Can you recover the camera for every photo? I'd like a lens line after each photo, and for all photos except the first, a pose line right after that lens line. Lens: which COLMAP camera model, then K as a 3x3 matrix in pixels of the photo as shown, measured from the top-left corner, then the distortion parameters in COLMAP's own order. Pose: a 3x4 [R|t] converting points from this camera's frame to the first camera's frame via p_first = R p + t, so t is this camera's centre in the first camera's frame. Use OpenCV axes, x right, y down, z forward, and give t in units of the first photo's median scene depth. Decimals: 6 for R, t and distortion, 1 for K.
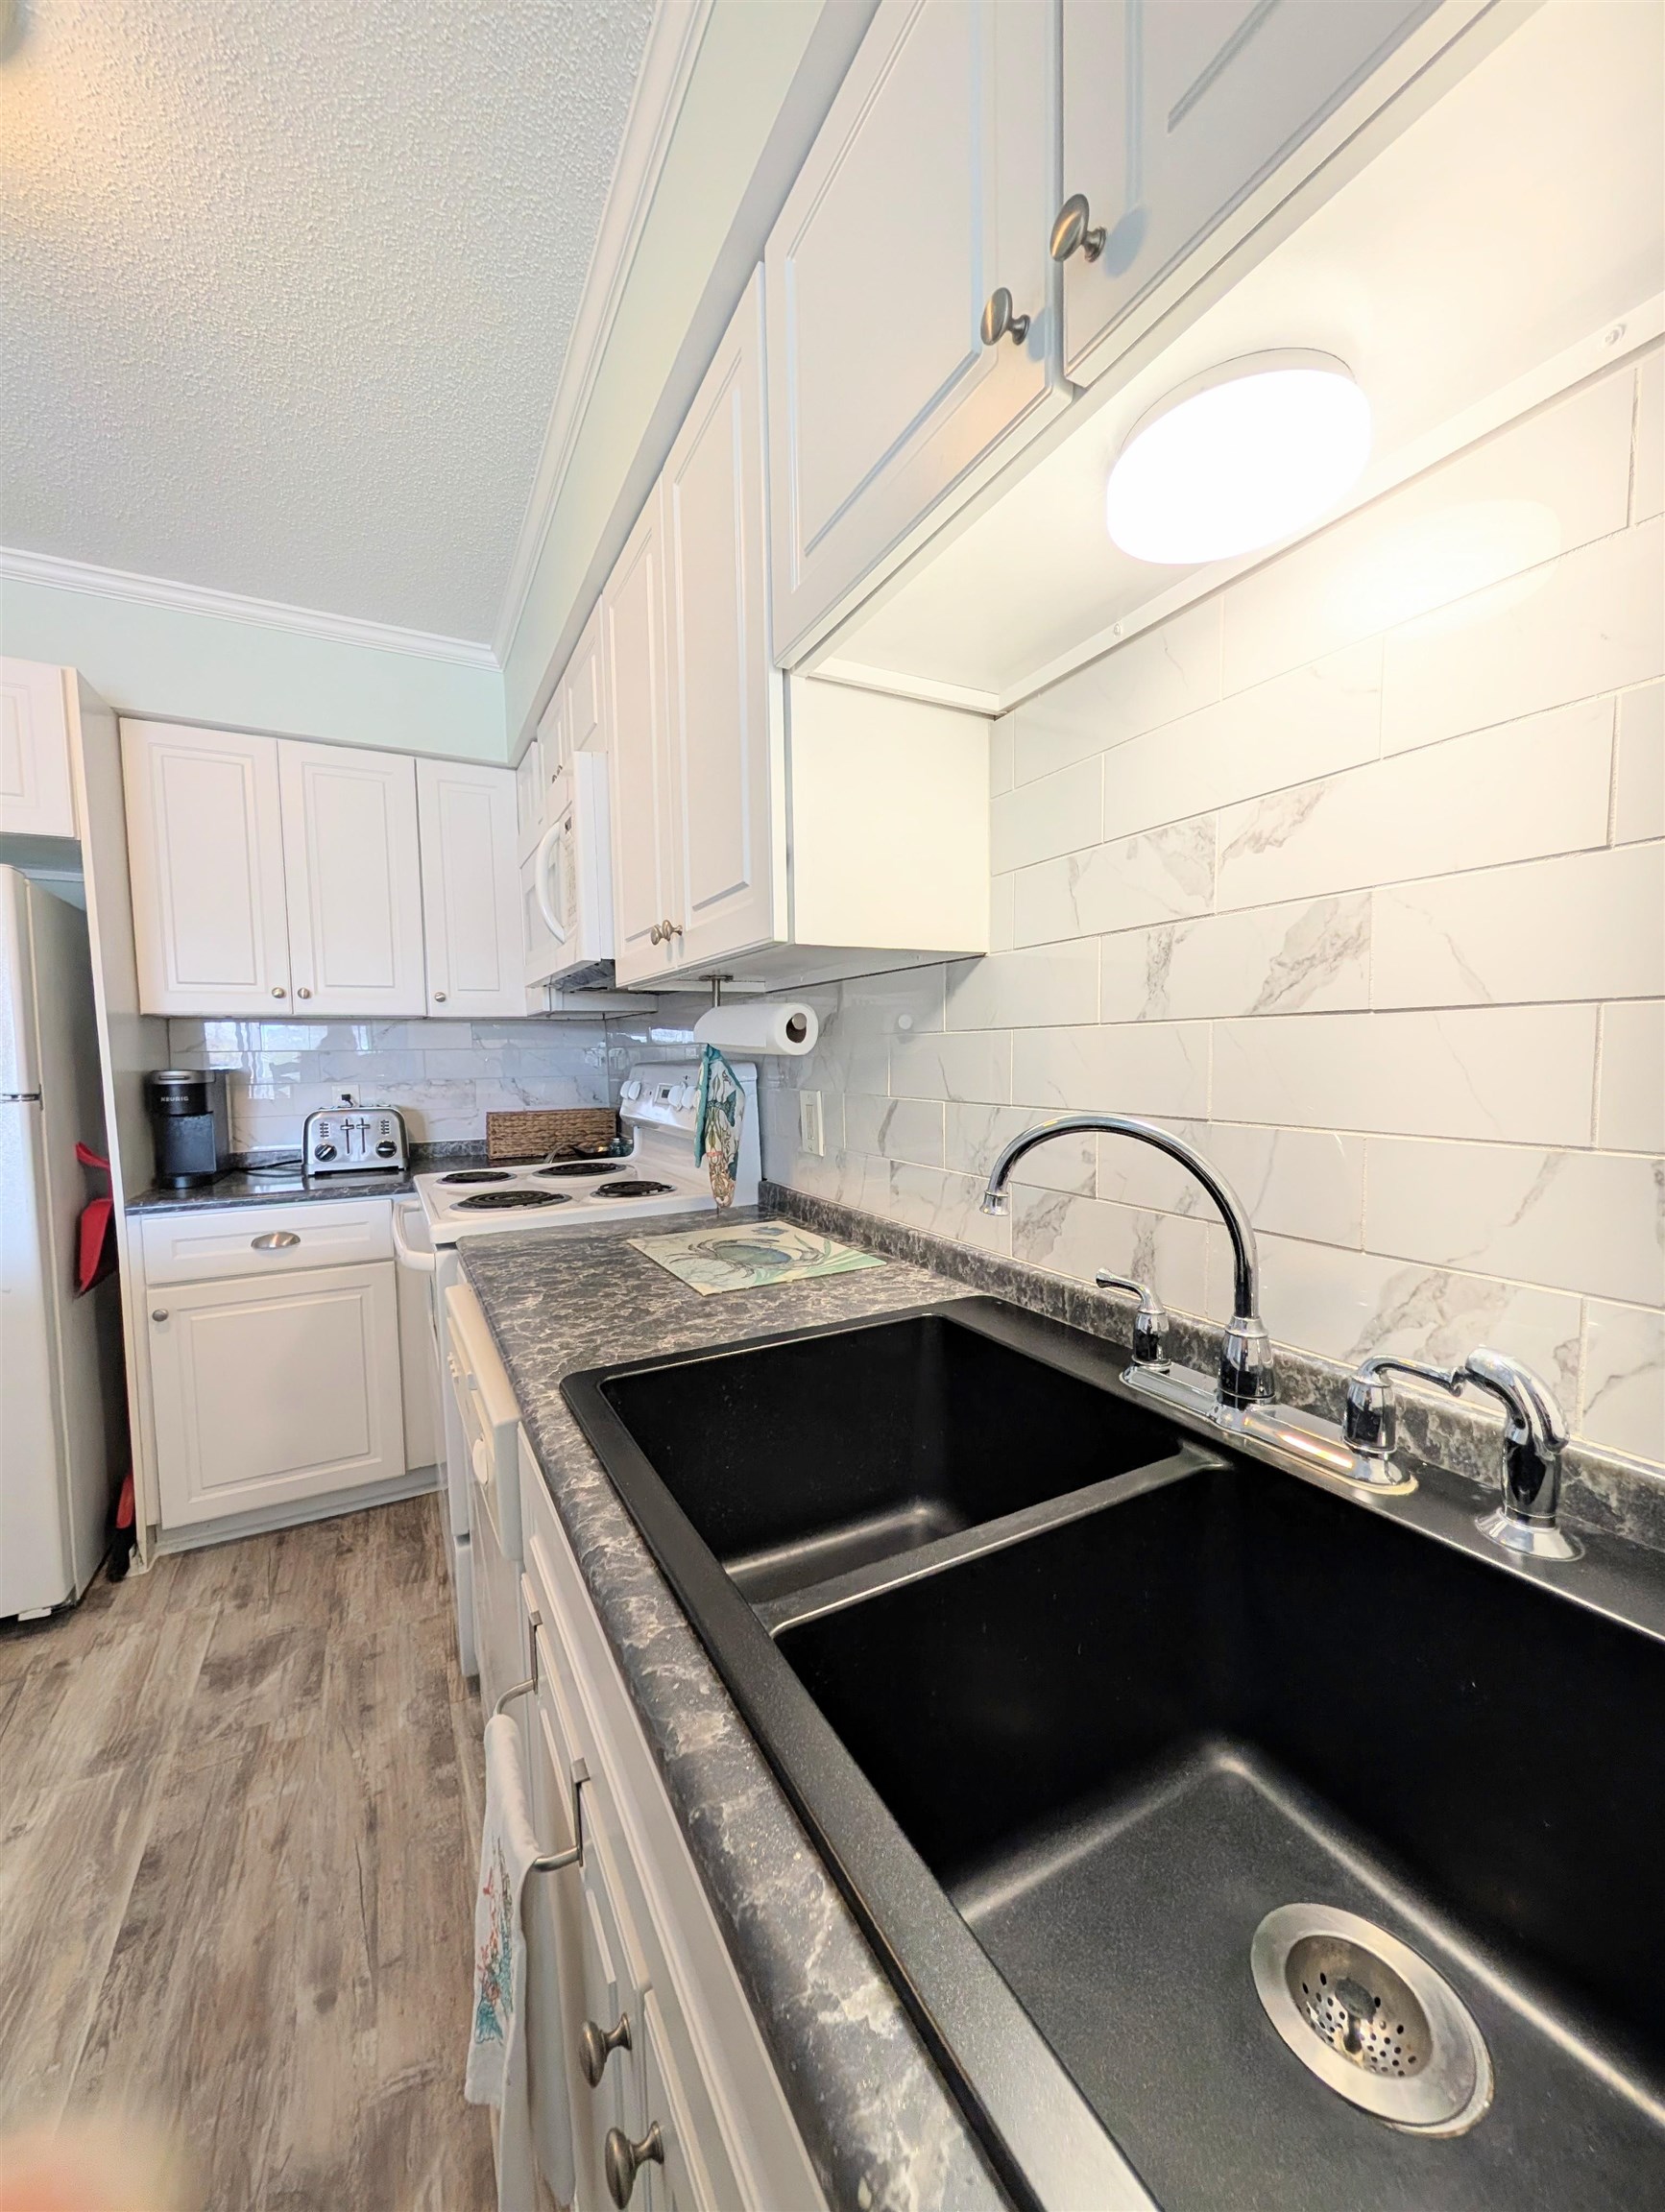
lens RADIAL K [[837.3, 0, 829.9], [0, 837.3, 1109.5], [0, 0, 1]] dist [-0.001922, 0.000638]
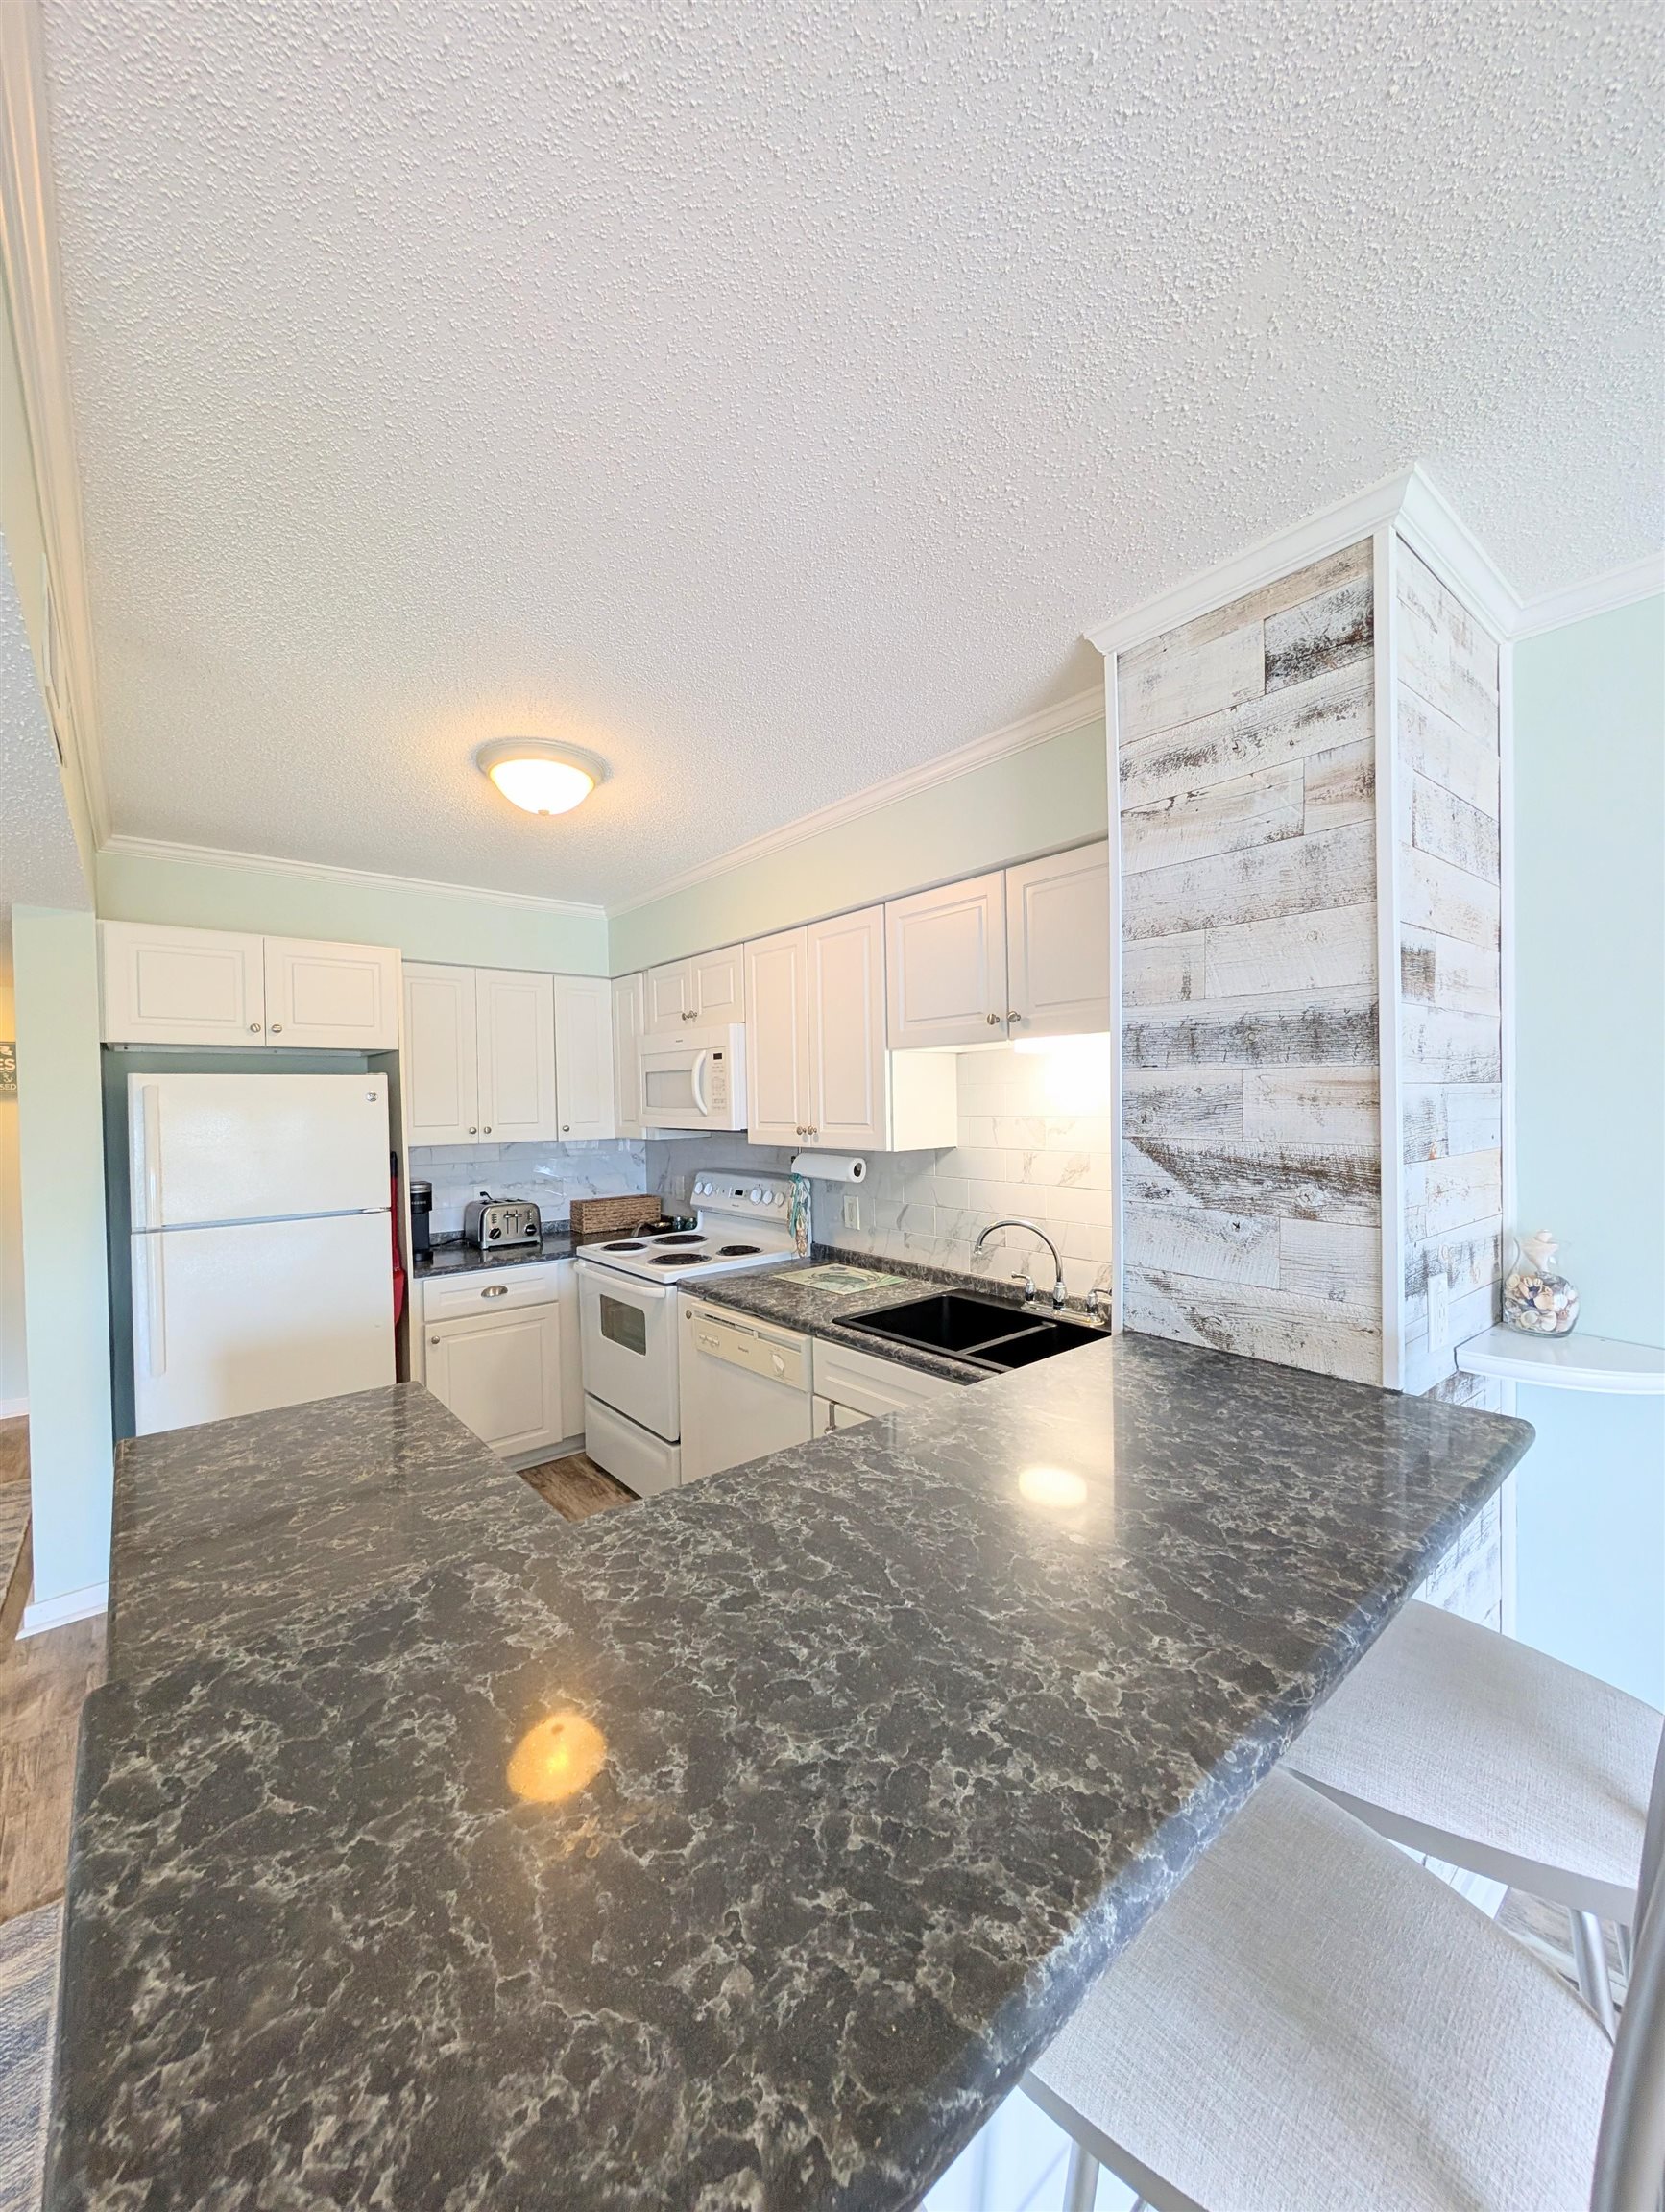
lens RADIAL K [[837.3, 0, 829.9], [0, 837.3, 1109.5], [0, 0, 1]] dist [-0.001922, 0.000638]
pose [[0.980307, -0.004567, 0.197426, -0.559191], [0.016396, 0.998163, -0.058322, -0.136341], [-0.196797, 0.060411, 0.978581, -1.125806]]
